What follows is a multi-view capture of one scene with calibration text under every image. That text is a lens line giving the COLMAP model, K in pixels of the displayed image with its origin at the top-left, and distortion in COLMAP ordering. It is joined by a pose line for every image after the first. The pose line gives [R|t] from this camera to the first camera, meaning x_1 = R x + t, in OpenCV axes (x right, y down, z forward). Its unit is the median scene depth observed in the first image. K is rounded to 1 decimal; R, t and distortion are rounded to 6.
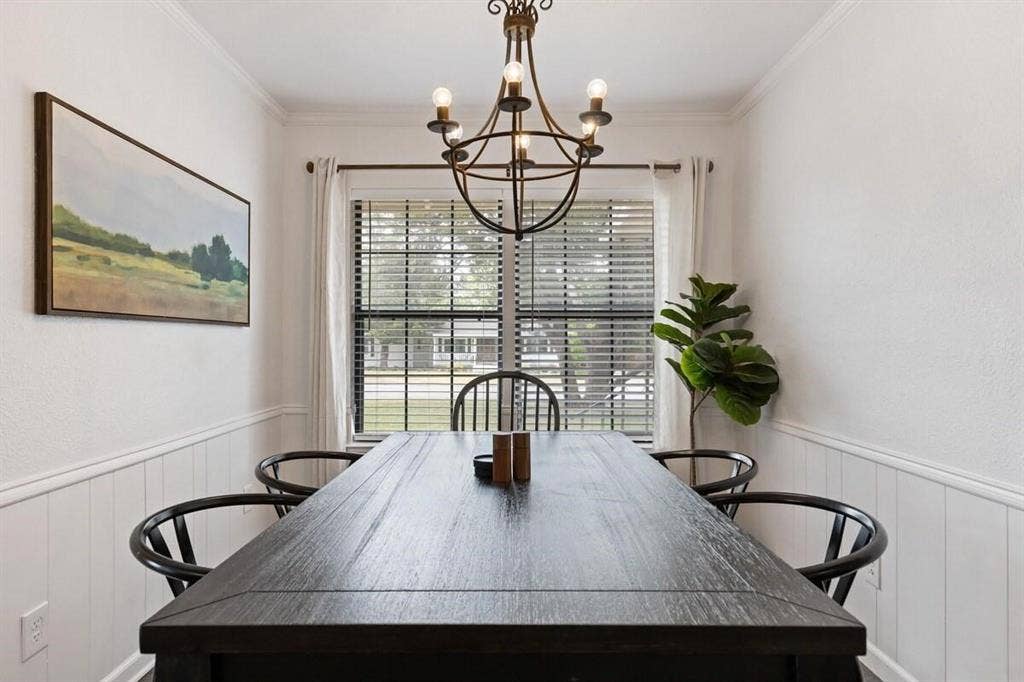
lens RADIAL K [[556.8, 0, 510.4], [0, 556.8, 341.6], [0, 0, 1]] dist [0.001567, 0.000049]
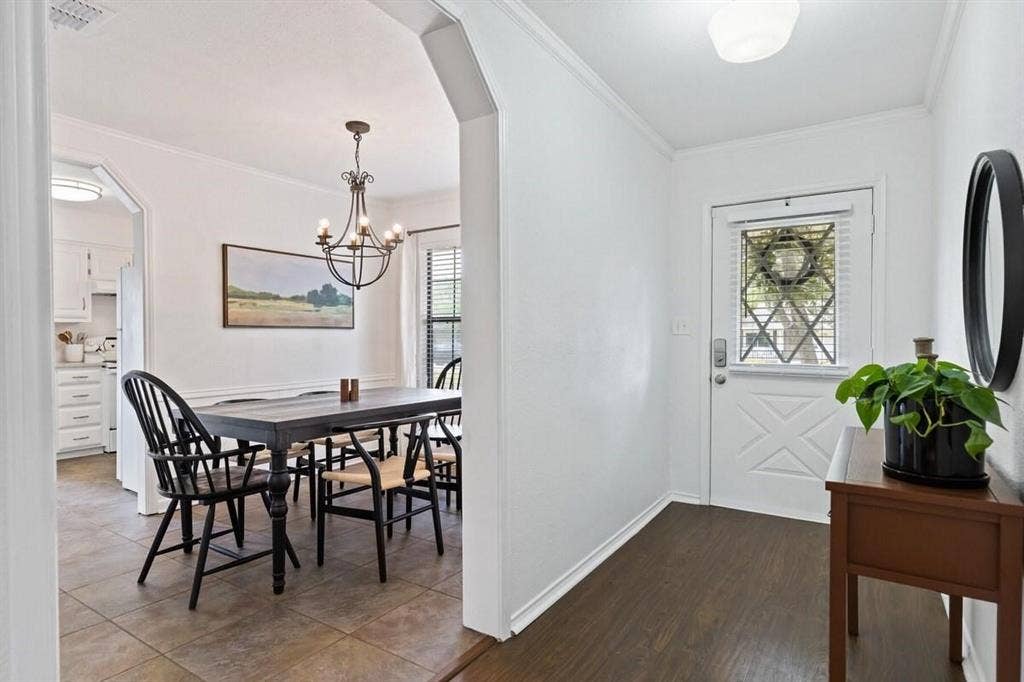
lens RADIAL K [[556.8, 0, 517.1], [0, 556.8, 340.4], [0, 0, 1]] dist [0.001567, 0.000049]
pose [[0.831436, 0.006463, -0.555584, 1.301744], [0.000155, 0.999930, 0.011864, -0.014924], [0.555621, -0.009950, 0.831376, -0.310197]]
